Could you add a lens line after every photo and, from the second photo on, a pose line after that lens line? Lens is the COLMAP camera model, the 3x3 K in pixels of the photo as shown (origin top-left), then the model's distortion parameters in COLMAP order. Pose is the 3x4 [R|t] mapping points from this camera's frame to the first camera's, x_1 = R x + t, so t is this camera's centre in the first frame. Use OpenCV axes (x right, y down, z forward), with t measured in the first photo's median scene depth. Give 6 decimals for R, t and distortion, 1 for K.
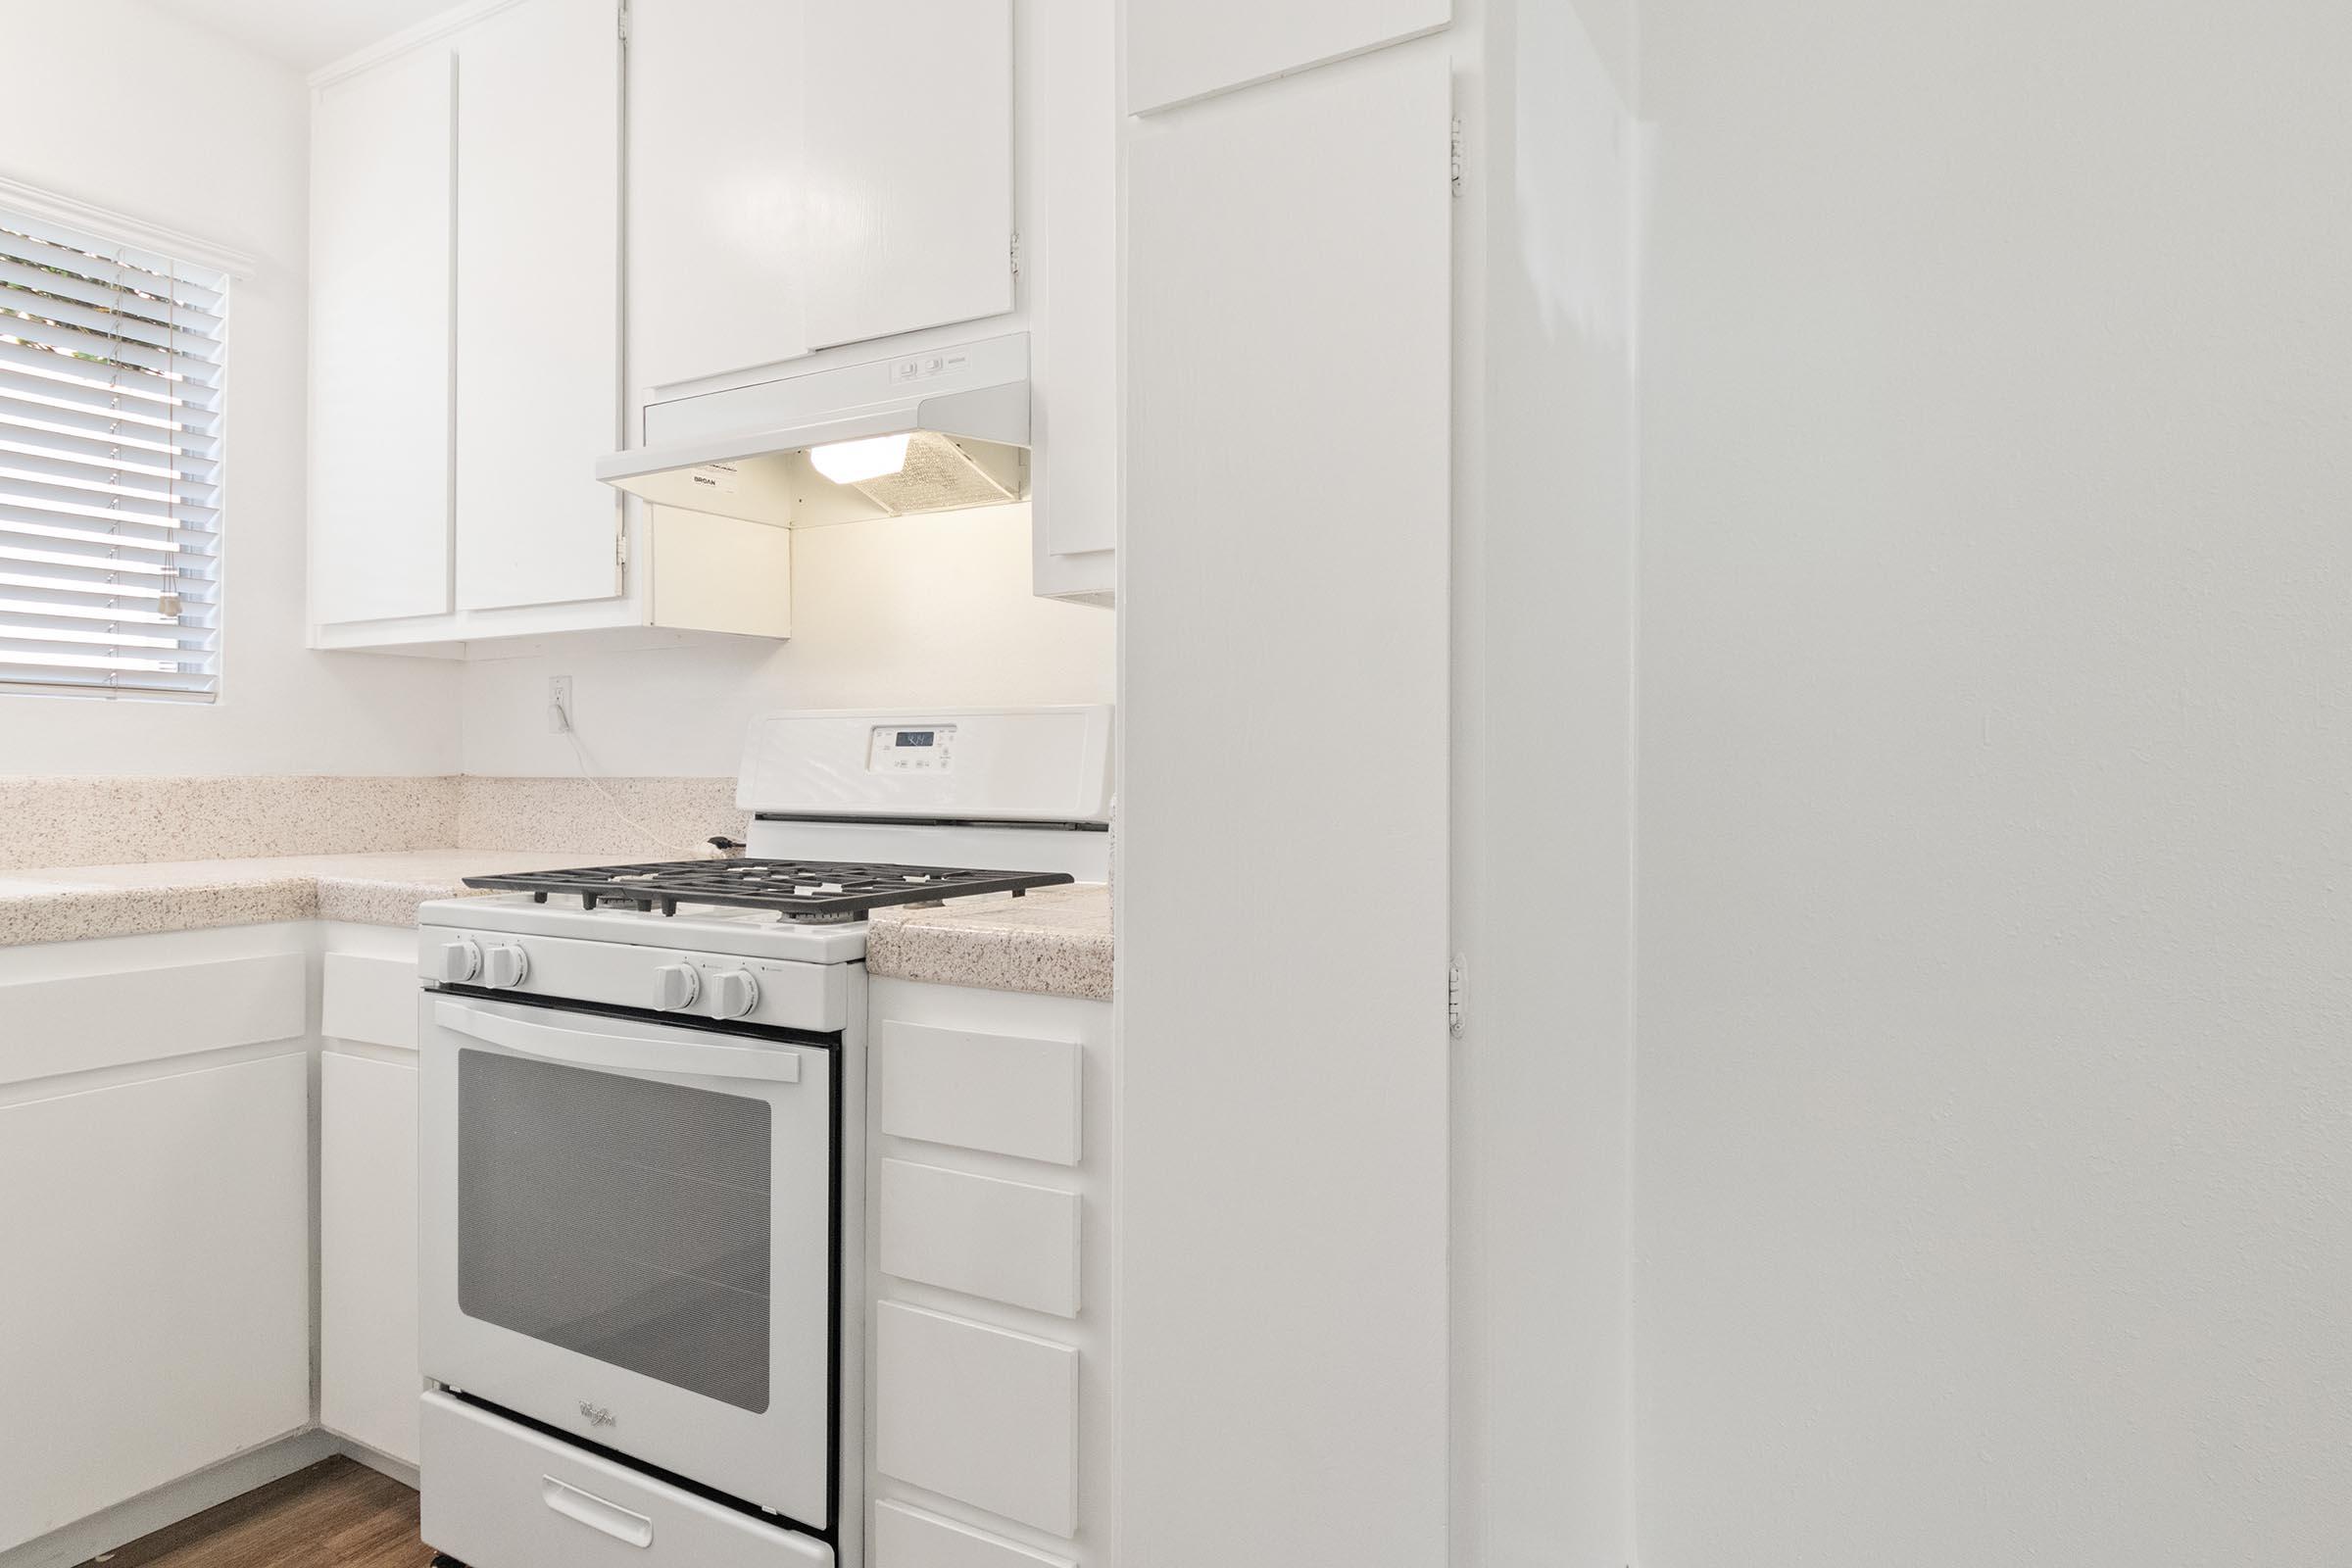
lens RADIAL K [[1319.8, 0, 1187.1], [0, 1319.8, 779.1], [0, 0, 1]] dist [0.013971, -0.011712]
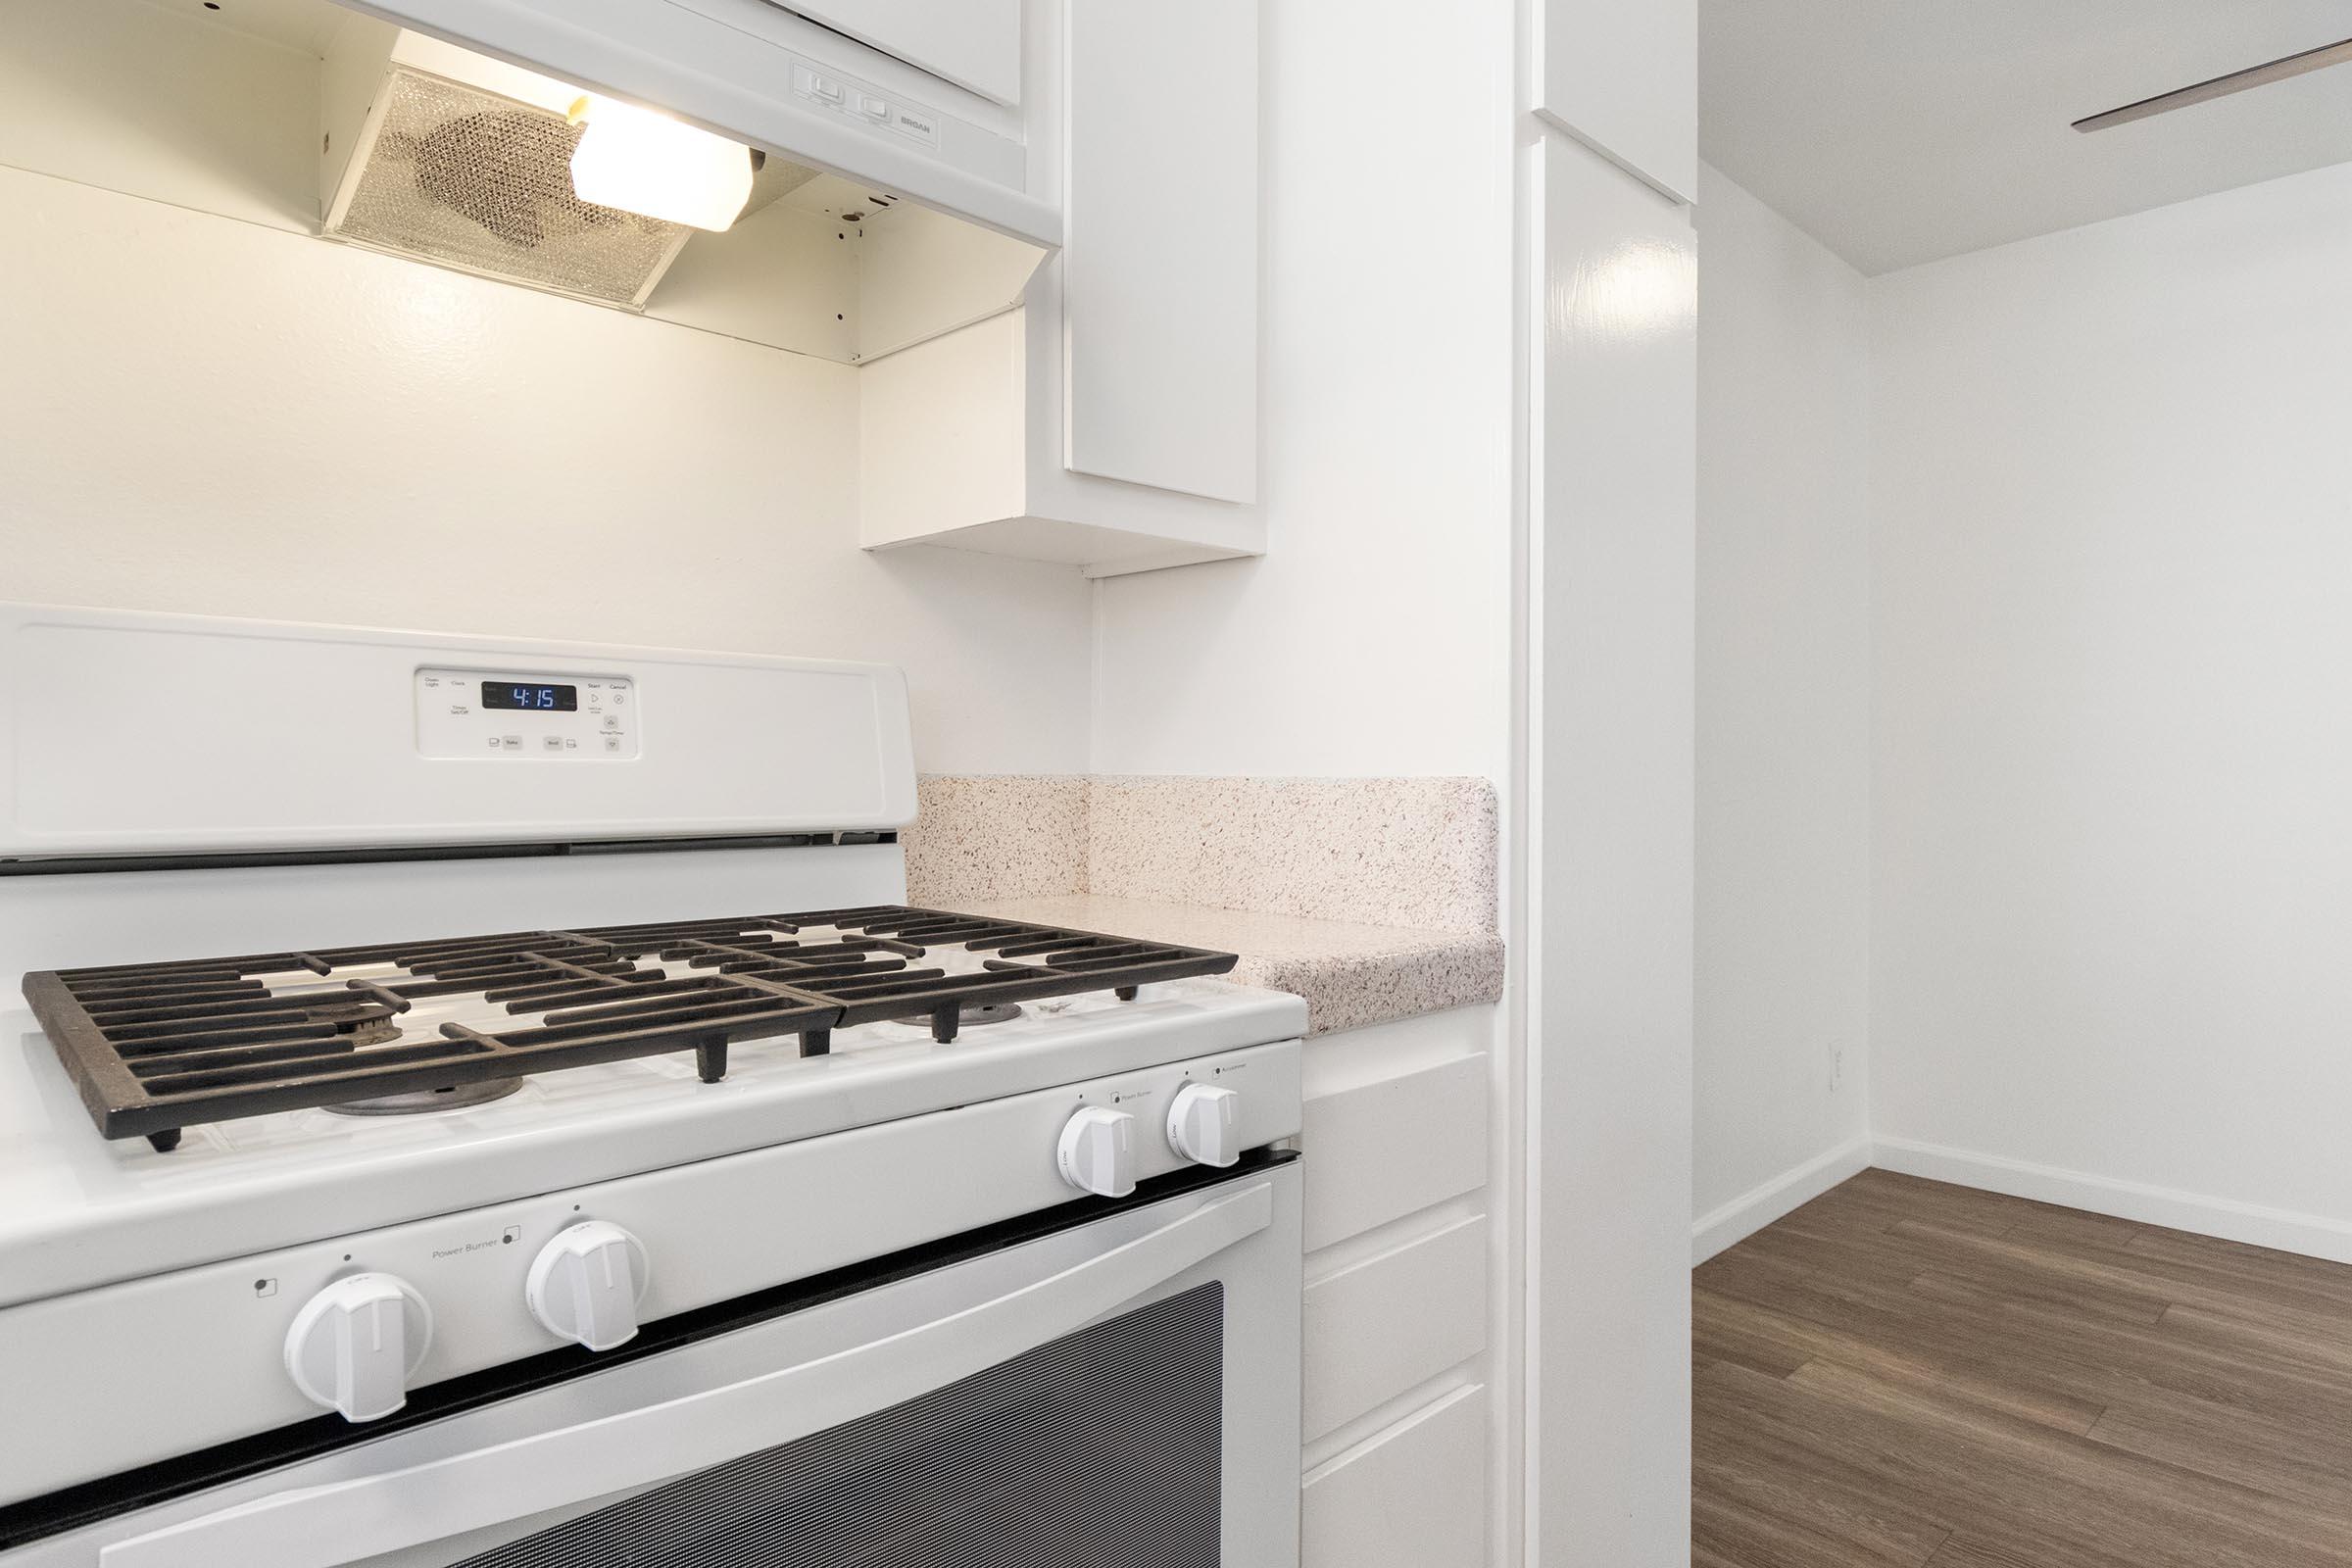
lens RADIAL K [[1319.8, 0, 1186.1], [0, 1319.8, 779.5], [0, 0, 1]] dist [0.013971, -0.011712]
pose [[0.281985, -0.006415, 0.959397, -0.873870], [0.000149, 0.999978, 0.006642, 0.000100], [-0.959419, -0.001730, 0.281979, 0.787251]]
